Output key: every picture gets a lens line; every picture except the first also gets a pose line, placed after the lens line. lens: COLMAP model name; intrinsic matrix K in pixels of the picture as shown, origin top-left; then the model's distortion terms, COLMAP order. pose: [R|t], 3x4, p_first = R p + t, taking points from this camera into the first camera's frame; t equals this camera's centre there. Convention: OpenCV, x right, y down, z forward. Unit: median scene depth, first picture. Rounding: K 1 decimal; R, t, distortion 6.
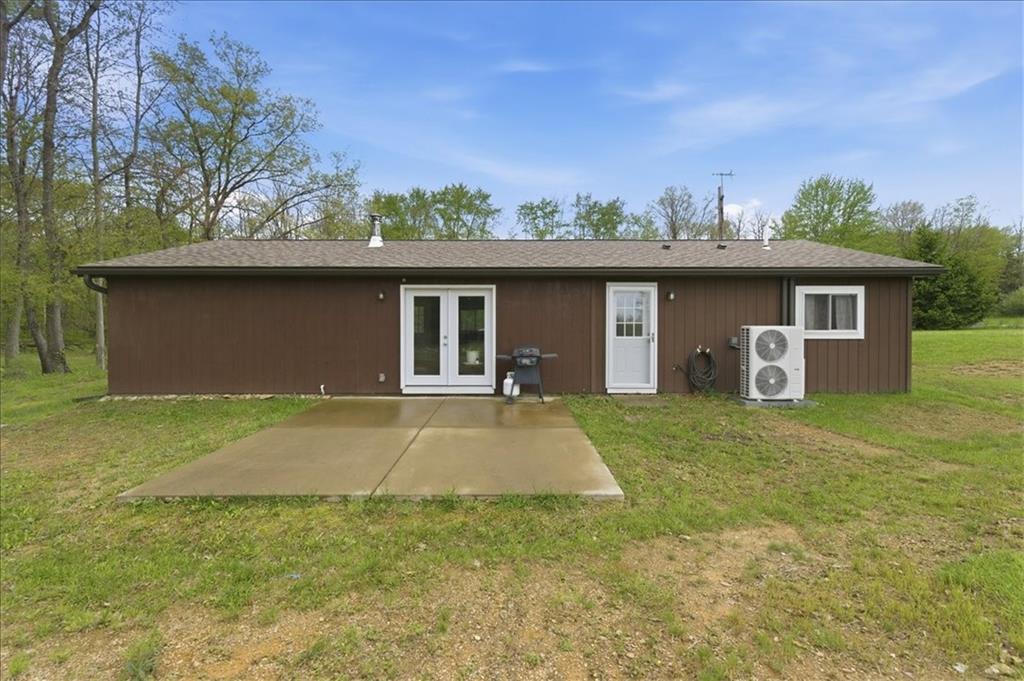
lens RADIAL K [[407.5, 0, 507.5], [0, 407.5, 335.4], [0, 0, 1]] dist [0.000387, 0.000093]
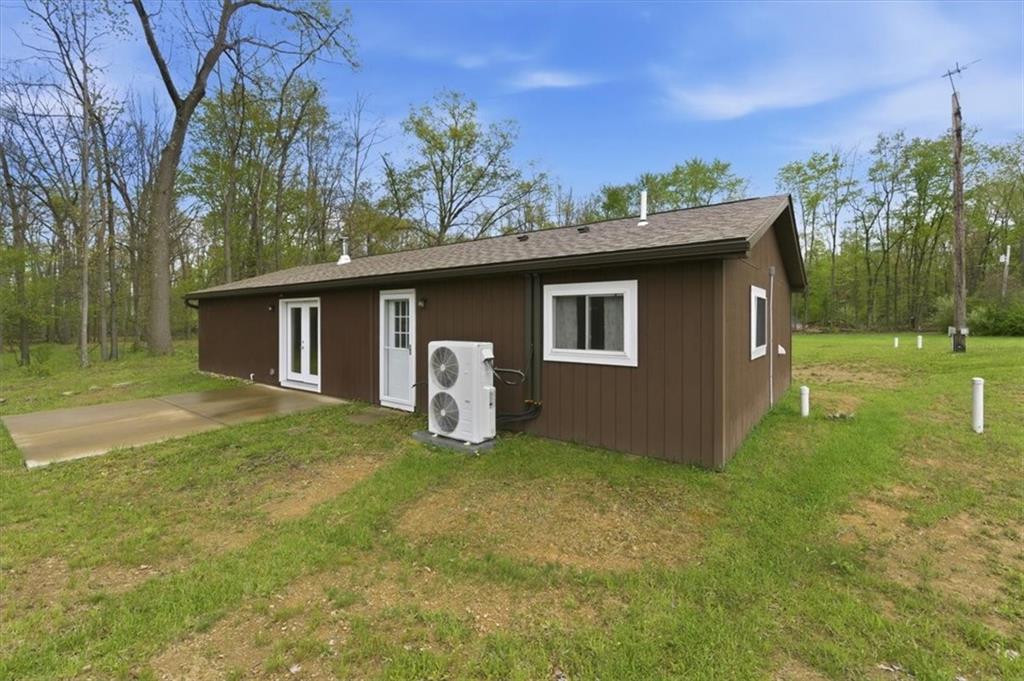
lens RADIAL K [[422.0, 0, 512.1], [0, 422.0, 327.7], [0, 0, 1]] dist [-0.001126, -0.000084]
pose [[0.808324, 0.011486, -0.588625, 1.084235], [-0.013009, 0.999914, 0.001647, -0.047701], [0.588594, 0.006326, 0.808404, 0.373841]]
